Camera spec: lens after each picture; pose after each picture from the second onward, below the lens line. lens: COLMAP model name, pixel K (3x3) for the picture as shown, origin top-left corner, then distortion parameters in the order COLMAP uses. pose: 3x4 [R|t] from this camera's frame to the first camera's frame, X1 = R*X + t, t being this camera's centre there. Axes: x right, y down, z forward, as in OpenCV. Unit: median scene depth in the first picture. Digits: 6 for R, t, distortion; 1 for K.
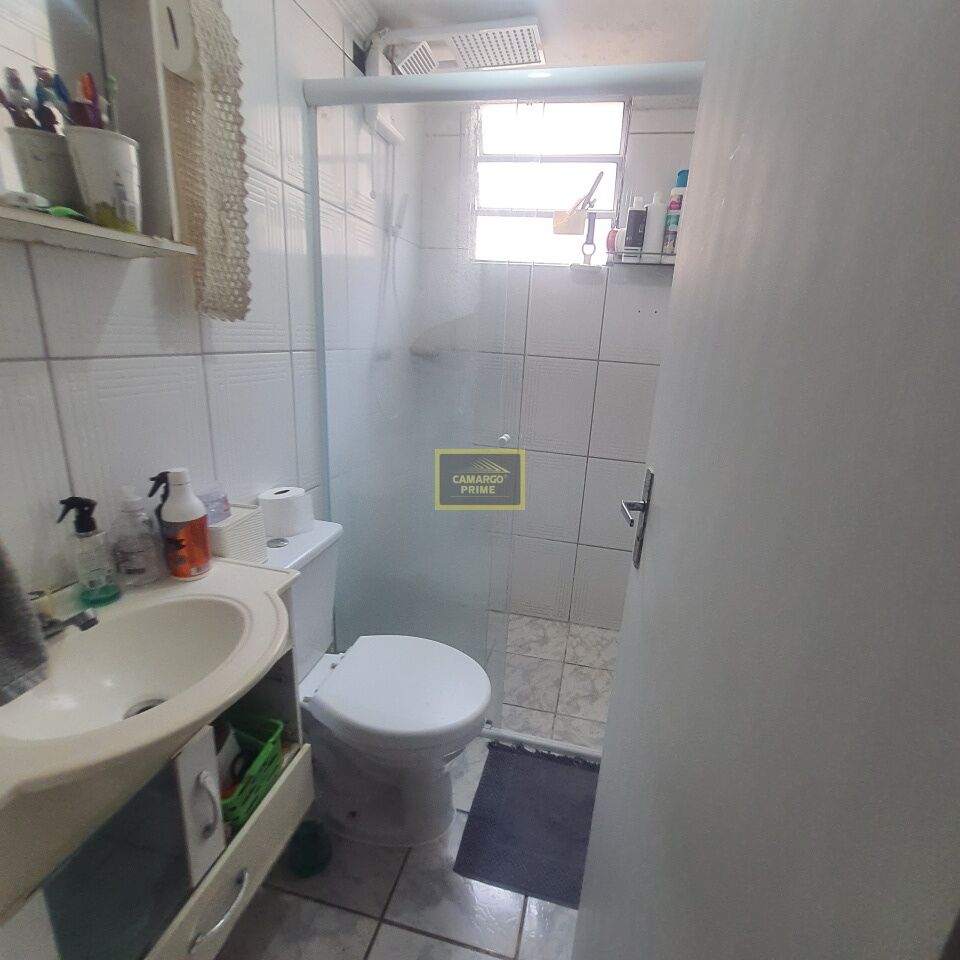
lens RADIAL K [[507.3, 0, 486.6], [0, 507.3, 478.6], [0, 0, 1]] dist [-0.006819, 0.000972]
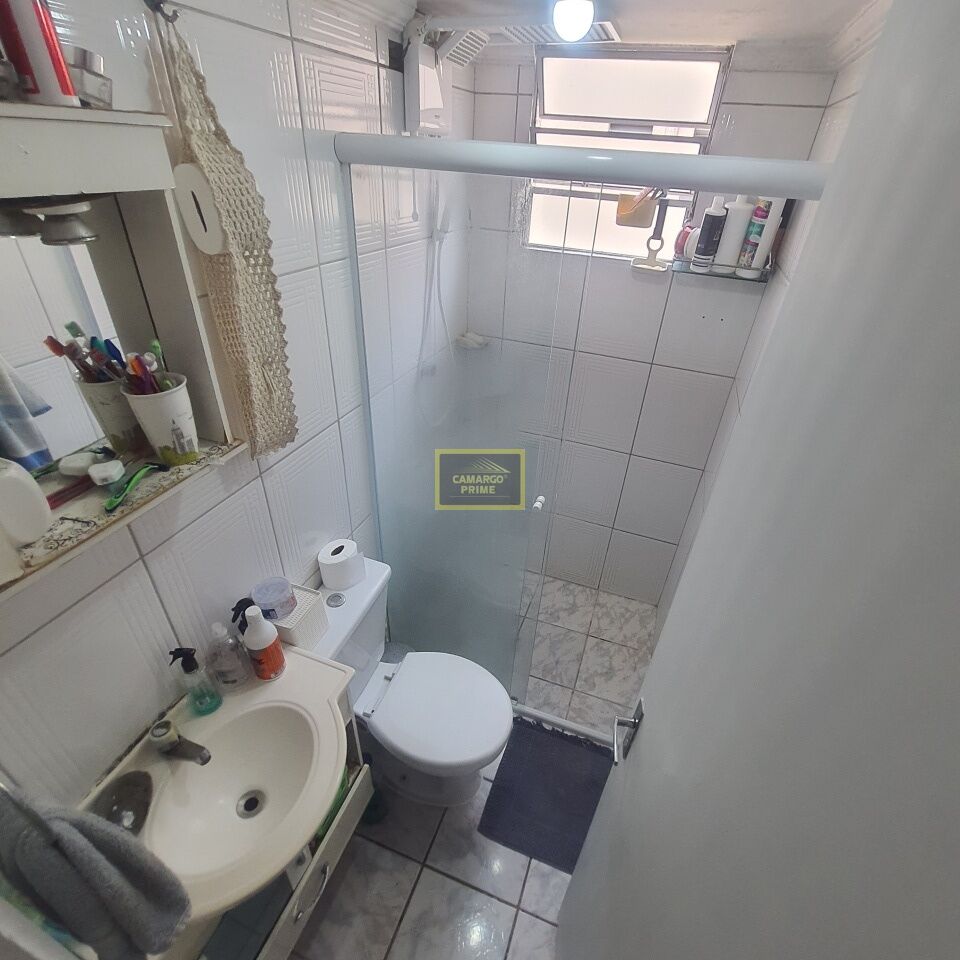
lens RADIAL K [[507.3, 0, 483.6], [0, 507.3, 472.4], [0, 0, 1]] dist [-0.006819, 0.000972]
pose [[0.992563, 0.060139, -0.105839, 0.029819], [-0.026883, 0.956268, 0.291254, -0.456206], [0.118726, -0.286243, 0.950773, 0.005907]]
